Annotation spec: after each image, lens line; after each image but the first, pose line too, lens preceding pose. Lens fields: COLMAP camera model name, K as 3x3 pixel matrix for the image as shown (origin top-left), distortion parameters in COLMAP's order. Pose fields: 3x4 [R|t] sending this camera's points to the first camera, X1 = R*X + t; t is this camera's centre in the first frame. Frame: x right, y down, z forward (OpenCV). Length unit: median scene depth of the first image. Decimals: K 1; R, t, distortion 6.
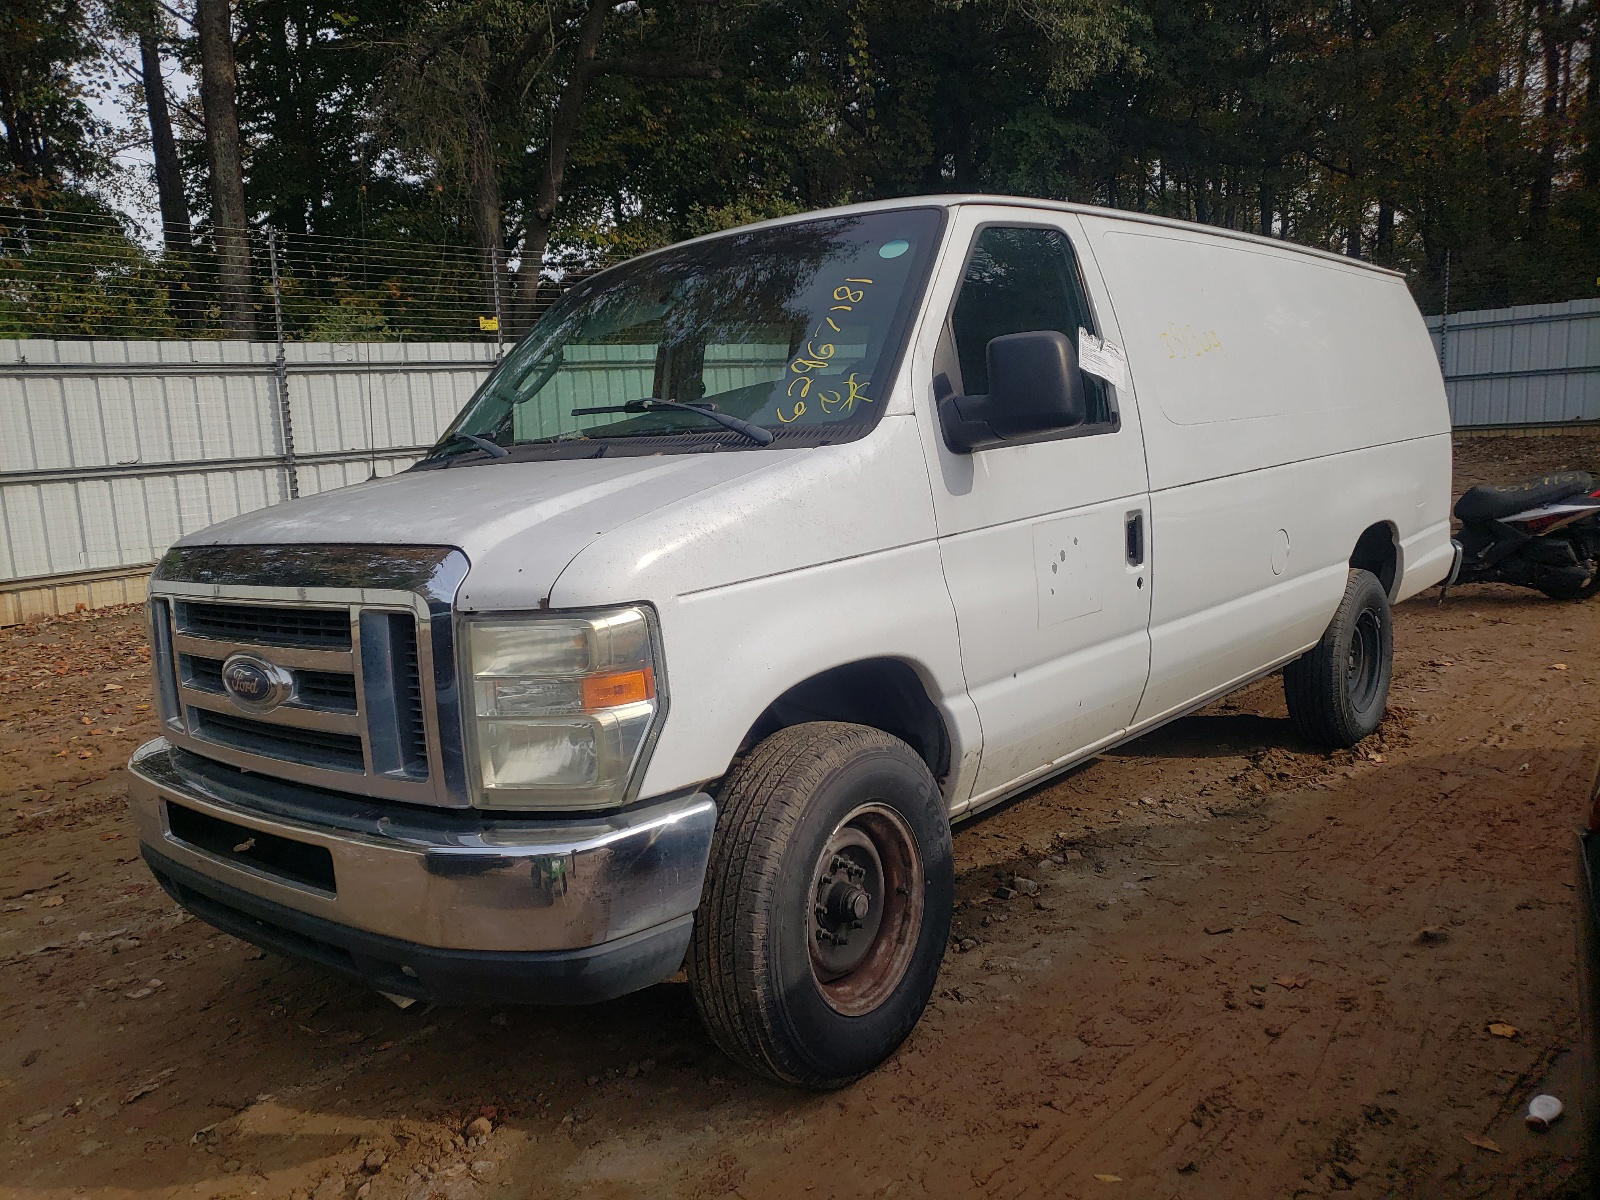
lens RADIAL K [[1224.6, 0, 765.5], [0, 1224.6, 610.8], [0, 0, 1]] dist [0.000108, 0.000229]
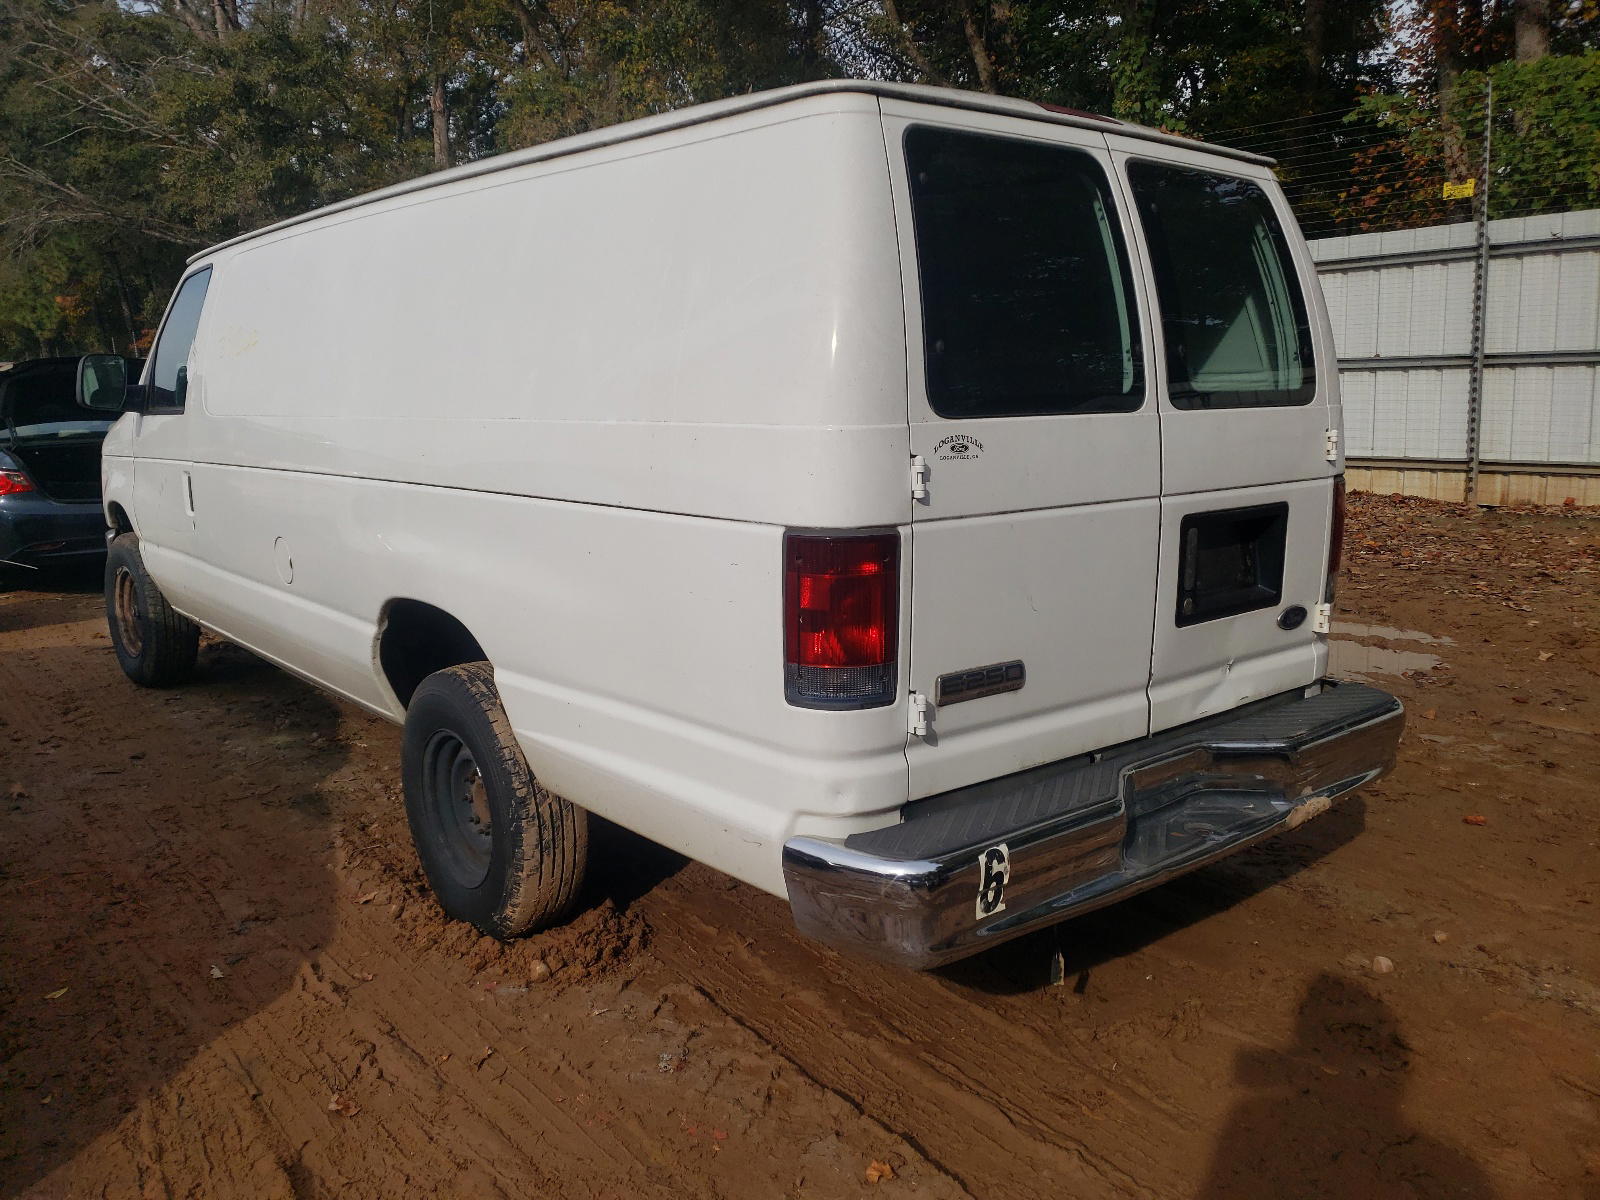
lens RADIAL K [[1224.6, 0, 765.5], [0, 1224.6, 610.8], [0, 0, 1]] dist [0.000108, 0.000229]
pose [[-0.135653, 0.248917, -0.958978, 0.560033], [-0.108366, 0.958390, 0.264094, -0.130979], [0.984812, 0.139745, -0.103034, 0.637988]]
